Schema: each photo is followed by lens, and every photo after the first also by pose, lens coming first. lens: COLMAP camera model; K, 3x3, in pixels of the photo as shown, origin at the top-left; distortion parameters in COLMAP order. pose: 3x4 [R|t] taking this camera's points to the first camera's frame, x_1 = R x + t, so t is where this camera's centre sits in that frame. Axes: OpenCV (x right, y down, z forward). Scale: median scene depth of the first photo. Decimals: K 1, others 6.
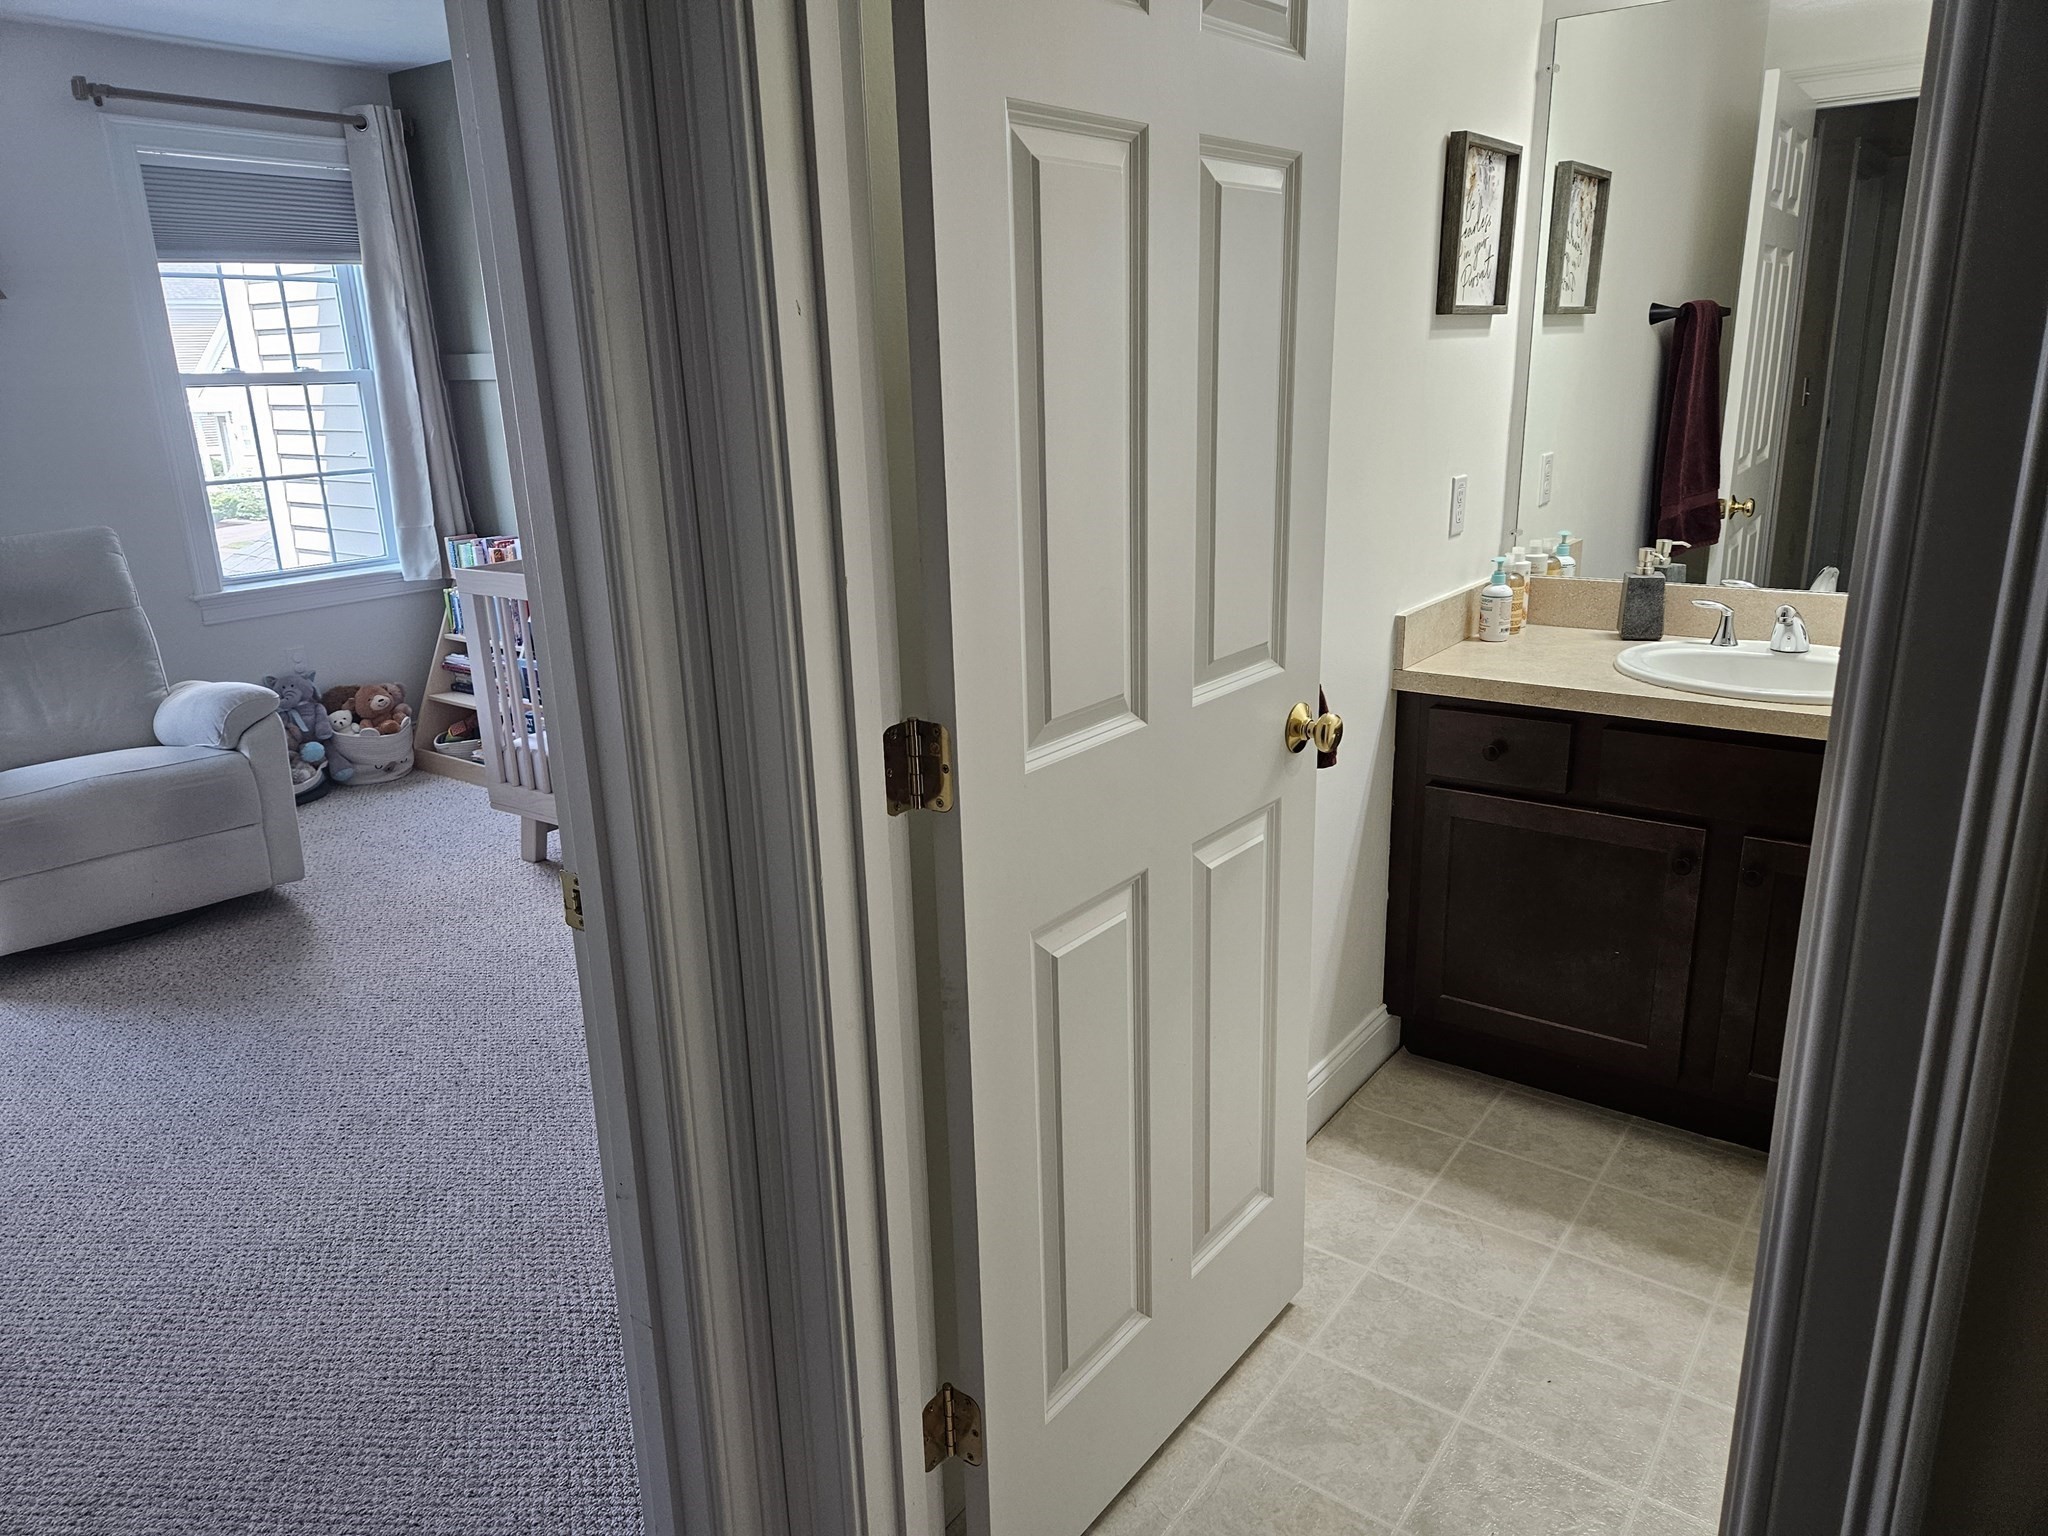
lens RADIAL K [[1377.1, 0, 972.5], [0, 1377.1, 743.9], [0, 0, 1]] dist [0.058064, -0.049520]
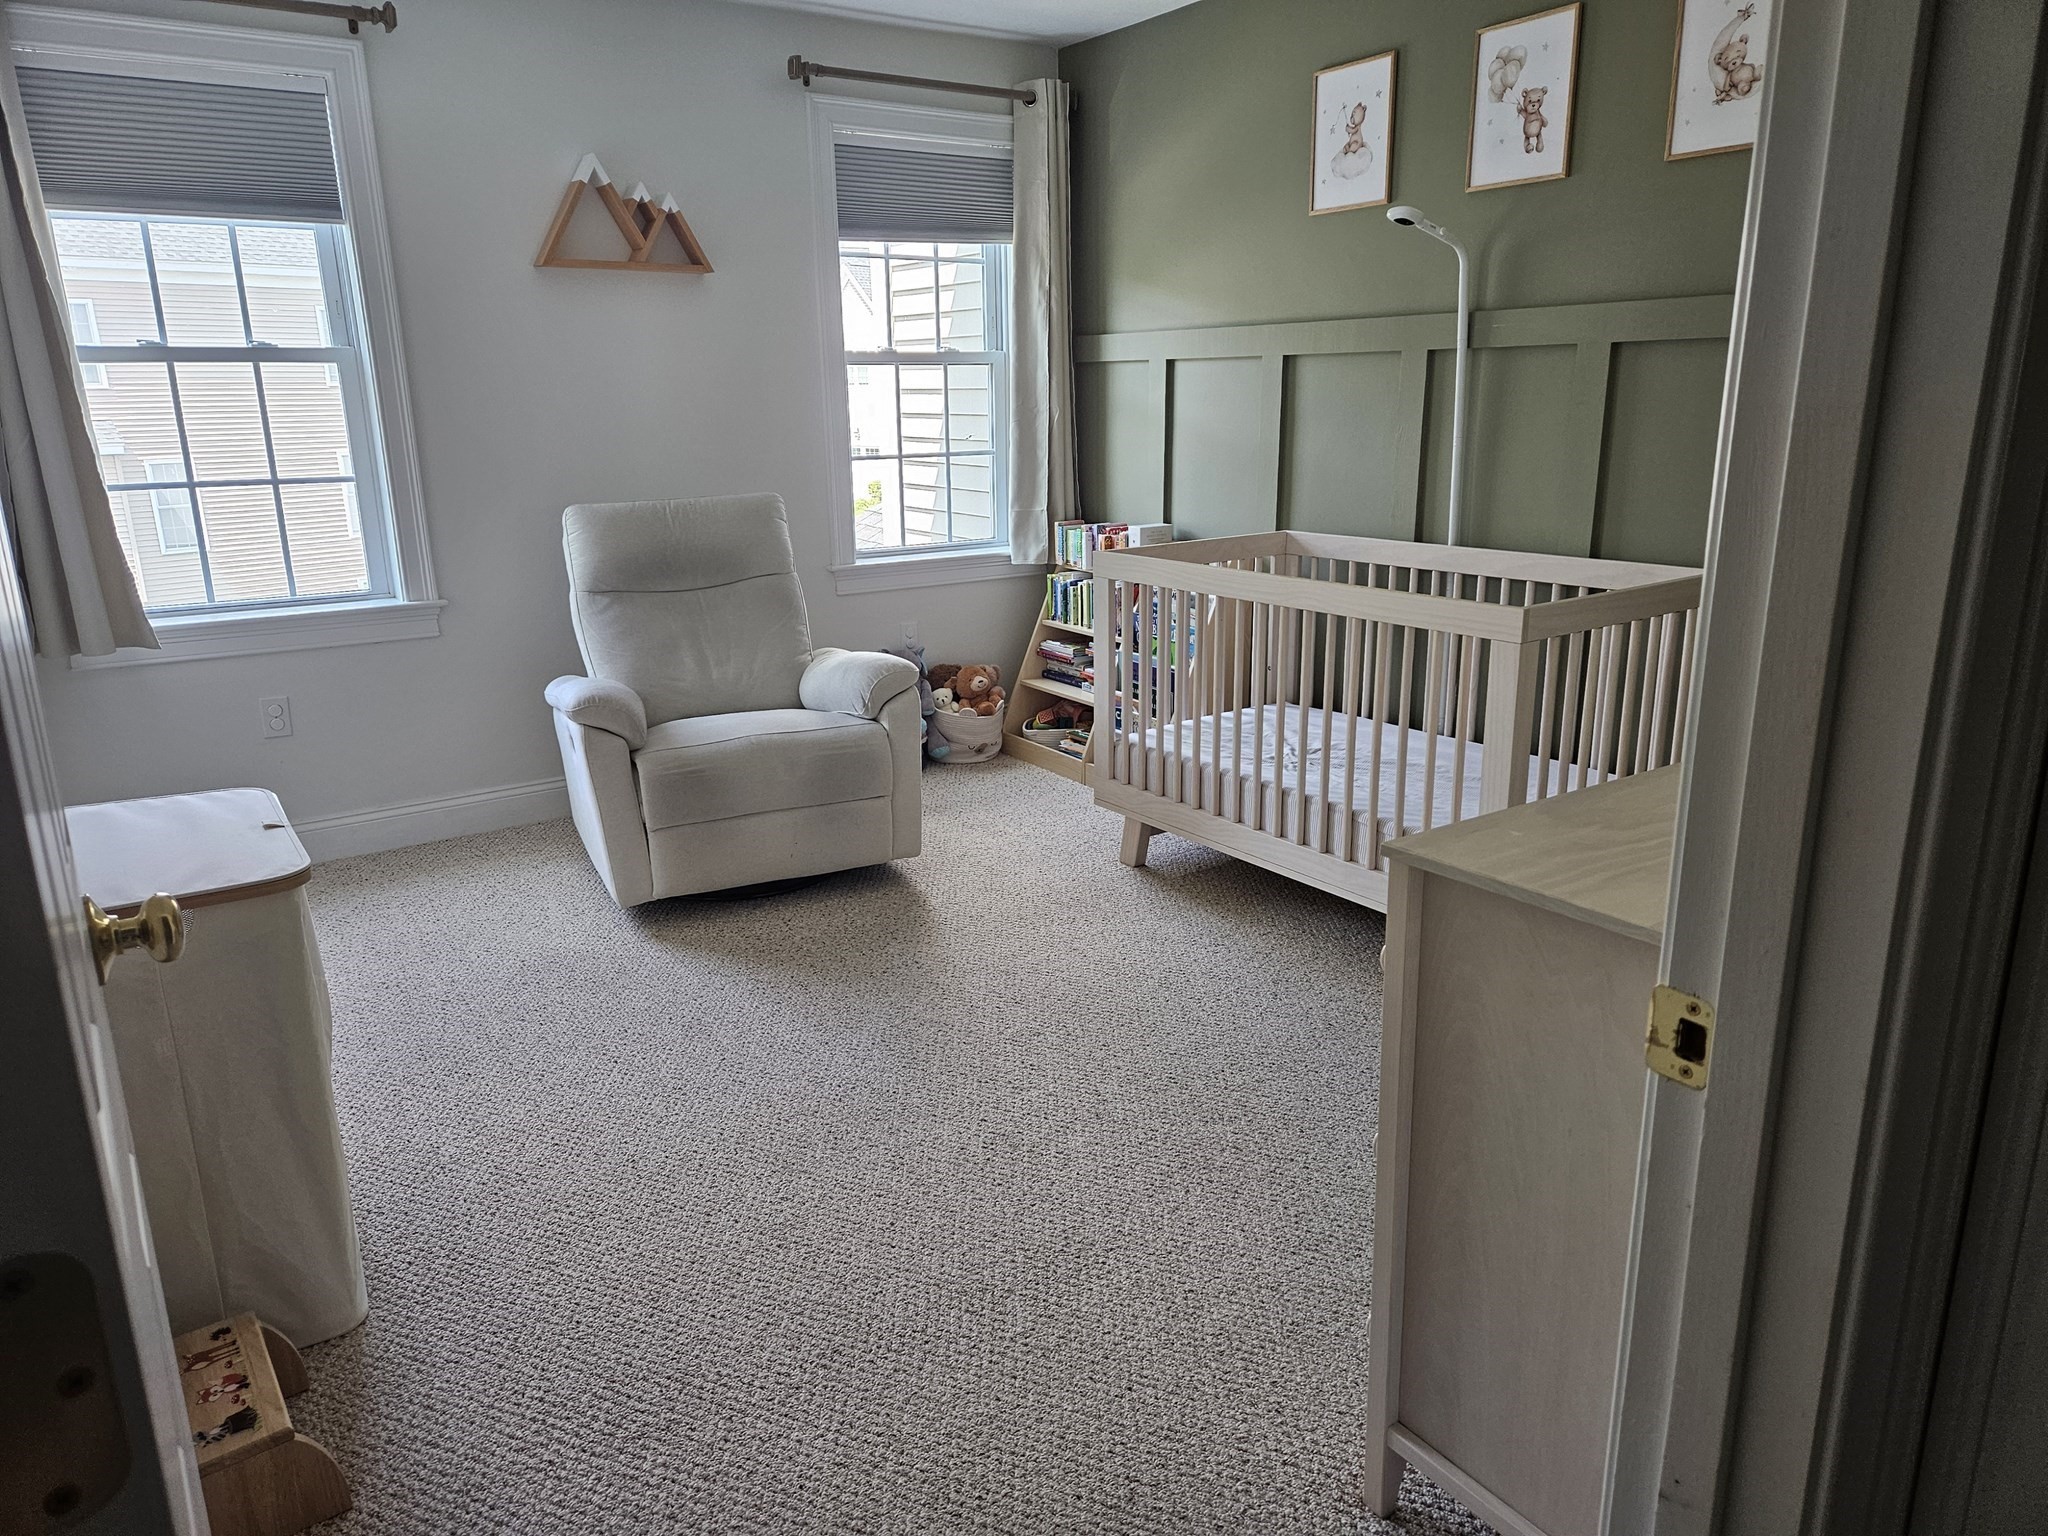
lens RADIAL K [[1347.8, 0, 990.9], [0, 1347.8, 734.2], [0, 0, 1]] dist [0.074999, -0.084404]
pose [[0.943390, 0.096344, -0.317386, -0.114382], [-0.099906, 0.994984, 0.005074, 0.000842], [0.316283, 0.026922, 0.948283, 0.088769]]
